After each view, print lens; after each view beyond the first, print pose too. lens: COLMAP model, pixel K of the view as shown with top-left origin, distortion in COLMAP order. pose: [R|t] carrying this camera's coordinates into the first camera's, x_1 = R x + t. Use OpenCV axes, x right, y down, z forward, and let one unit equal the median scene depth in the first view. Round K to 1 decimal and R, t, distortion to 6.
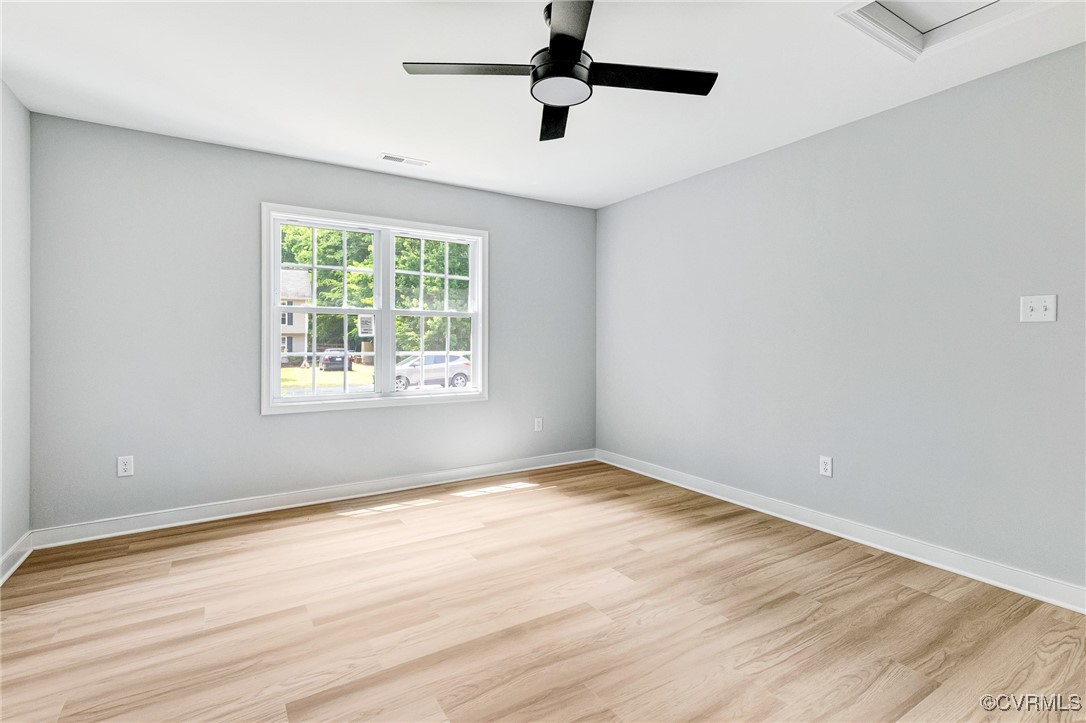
lens RADIAL K [[520.1, 0, 550.8], [0, 520.1, 340.9], [0, 0, 1]] dist [0.009139, -0.000035]
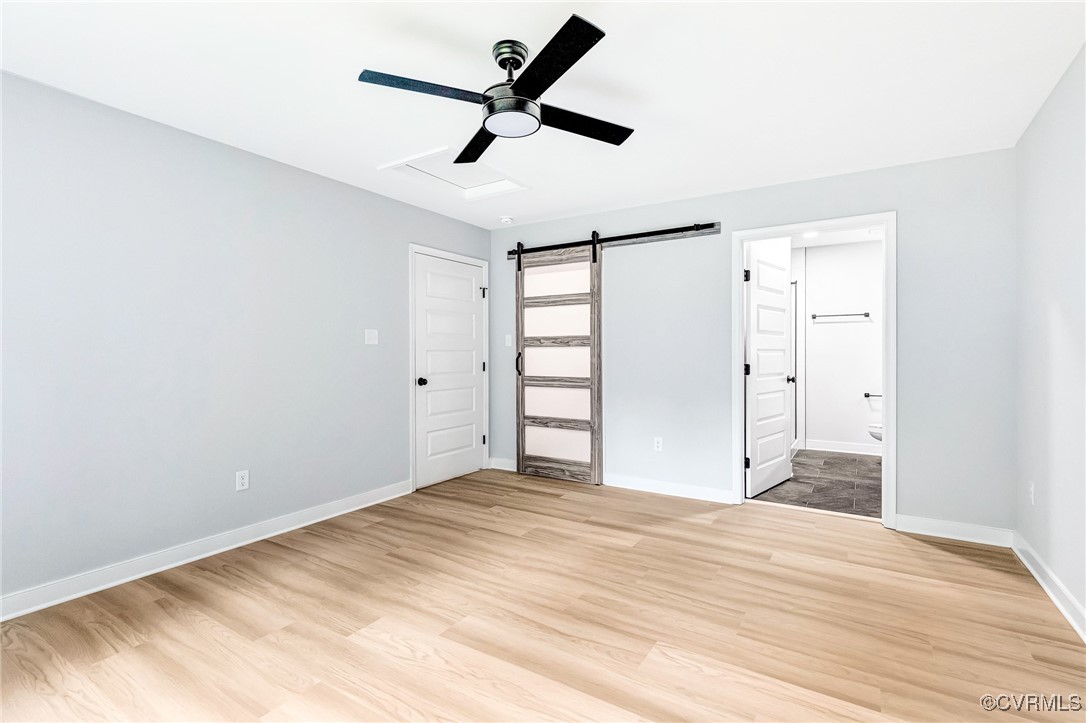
lens RADIAL K [[503.4, 0, 539.6], [0, 503.4, 356.1], [0, 0, 1]] dist [0.006996, -0.000072]
pose [[-0.420161, -0.001530, 0.907448, -0.706368], [0.004189, 0.999985, 0.003626, -0.003393], [-0.907440, 0.005325, -0.420148, 1.031975]]
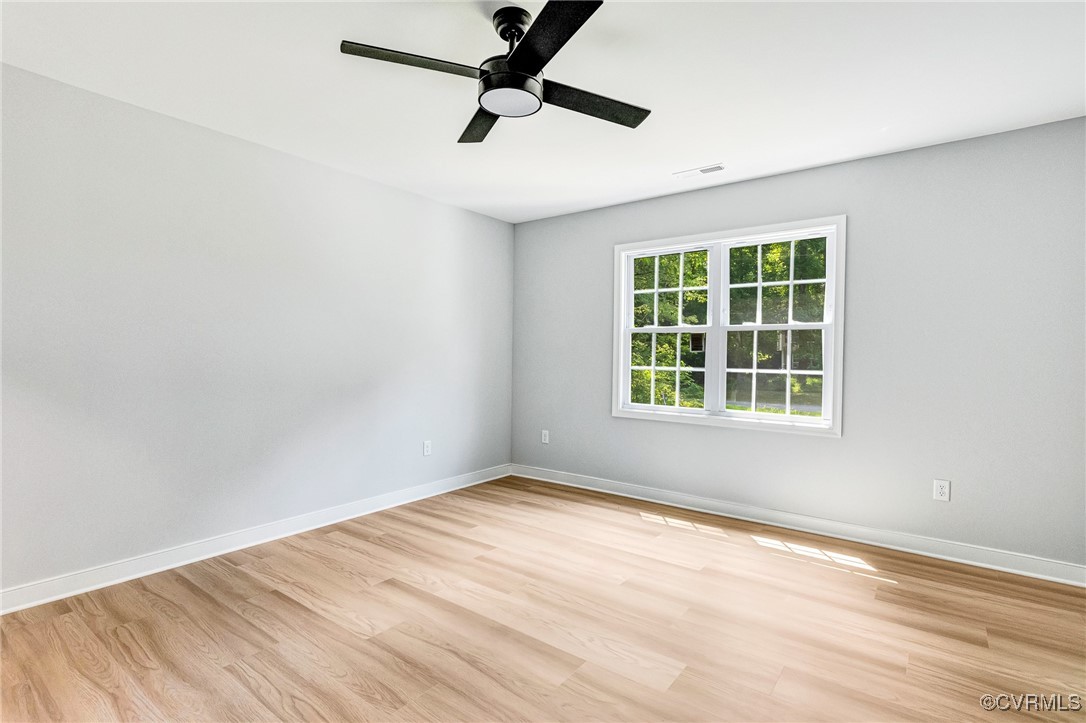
lens RADIAL K [[516.6, 0, 540.8], [0, 516.6, 362.8], [0, 0, 1]] dist [0.009754, -0.000109]
pose [[0.344957, 0.019060, -0.938425, 0.713495], [-0.010201, 0.999811, 0.016557, -0.006467], [0.938563, 0.003862, 0.345086, 0.535562]]
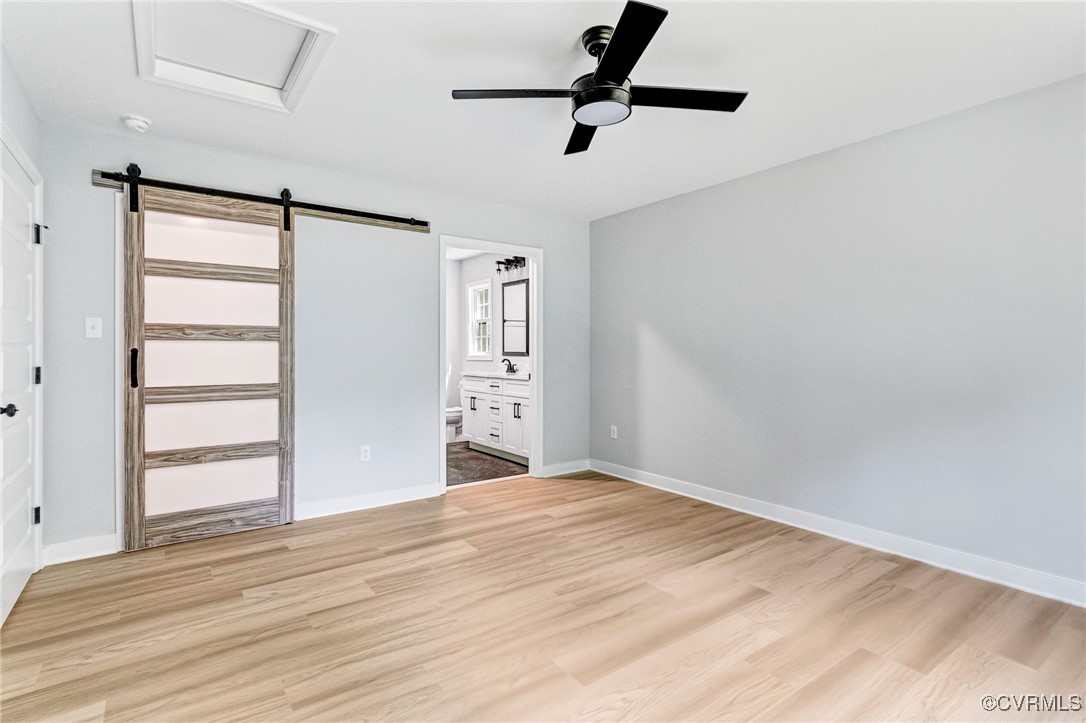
lens RADIAL K [[537.1, 0, 542.0], [0, 537.1, 350.6], [0, 0, 1]] dist [0.009670, -0.000238]
pose [[-0.998078, 0.002804, -0.061911, 0.153475], [0.002755, 0.999996, 0.000873, -0.004777], [0.061913, 0.000700, -0.998081, 1.540117]]
